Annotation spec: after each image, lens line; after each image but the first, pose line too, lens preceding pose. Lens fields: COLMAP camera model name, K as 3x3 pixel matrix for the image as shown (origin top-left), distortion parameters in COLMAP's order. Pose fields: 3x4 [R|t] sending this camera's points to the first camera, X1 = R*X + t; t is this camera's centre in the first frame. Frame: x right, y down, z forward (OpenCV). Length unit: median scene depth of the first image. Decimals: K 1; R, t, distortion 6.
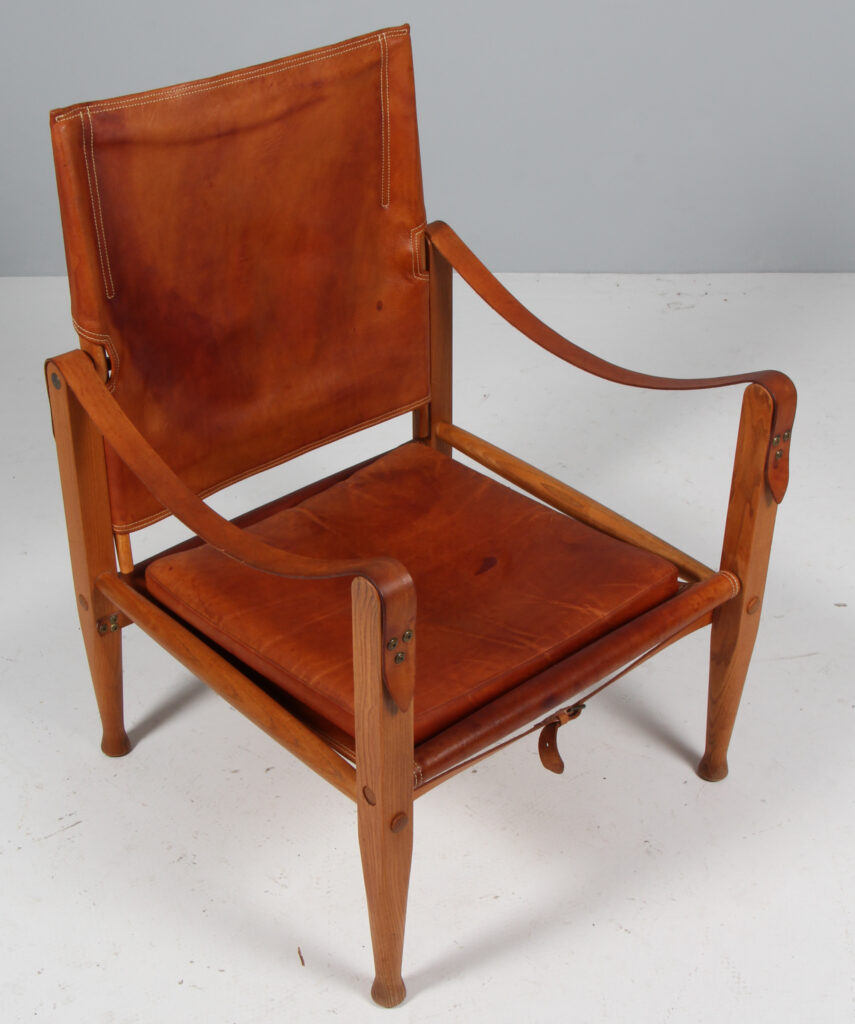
lens RADIAL K [[1575.5, 0, 401.4], [0, 1575.5, 563.5], [0, 0, 1]] dist [-0.047113, 0.000000]
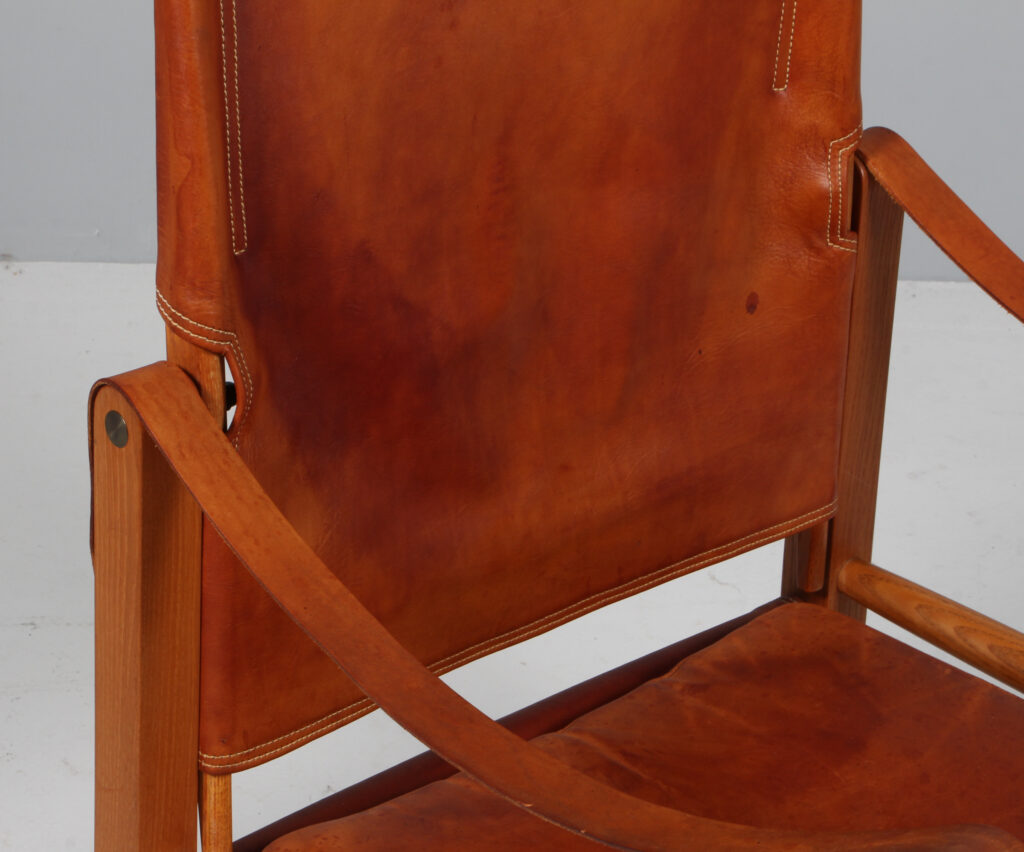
lens RADIAL K [[3090.7, 0, 392.3], [0, 3090.7, 450.2], [0, 0, 1]] dist [0.350830, 0.000000]
pose [[0.999629, 0.026166, 0.007519, -0.141955], [-0.024786, 0.988945, -0.146199, 0.019011], [-0.011261, 0.145959, 0.989227, 0.106645]]
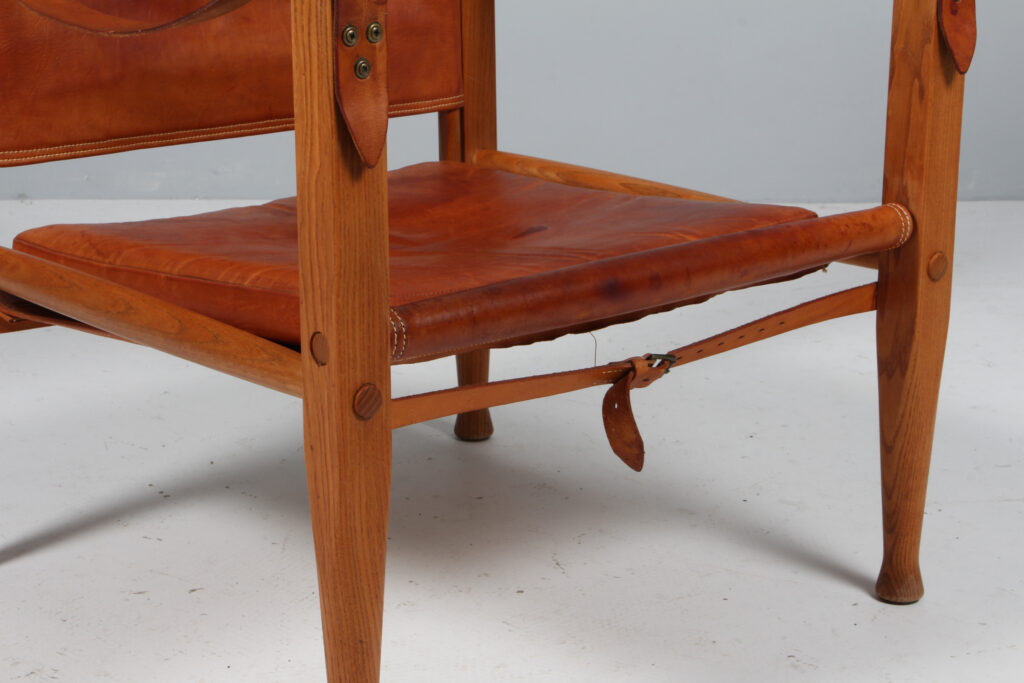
lens RADIAL K [[2249.9, 0, 520.0], [0, 2249.9, 355.1], [0, 0, 1]] dist [0.287879, 0.000000]
pose [[0.999994, 0.003488, 0.000730, 0.051103], [-0.003057, 0.944882, -0.327397, 0.382764], [-0.001832, 0.327393, 0.944887, 0.122344]]
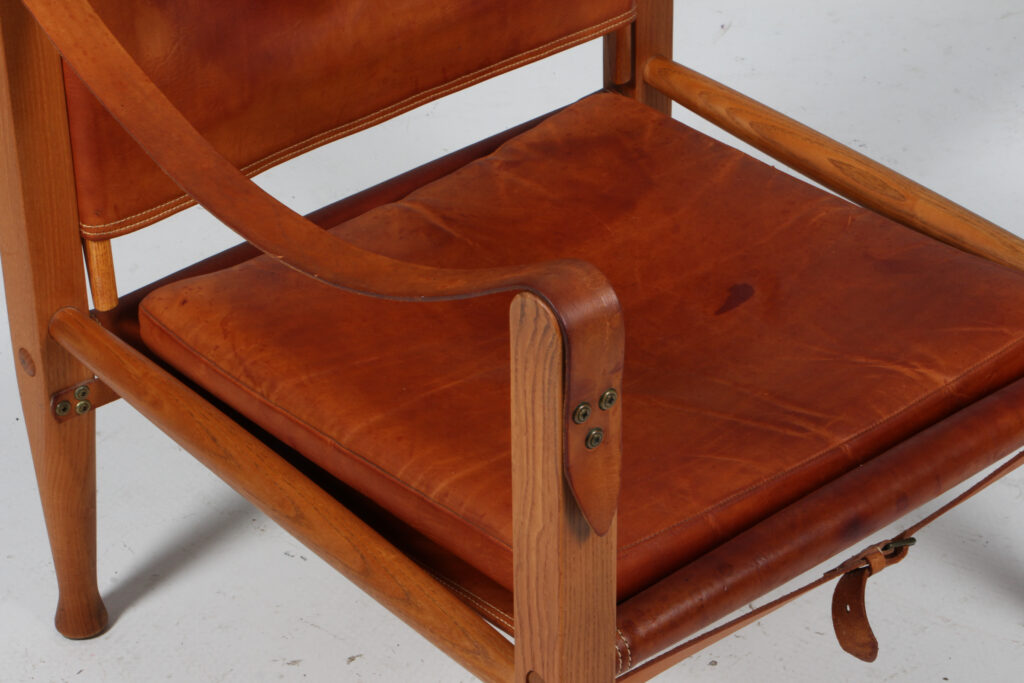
lens RADIAL K [[2639.6, 0, 525.7], [0, 2639.6, 347.5], [0, 0, 1]] dist [0.417430, 0.000000]
pose [[0.999929, 0.001590, -0.011845, -0.011578], [-0.001656, 0.999983, -0.005567, 0.026081], [0.011836, 0.005586, 0.999914, 0.038337]]
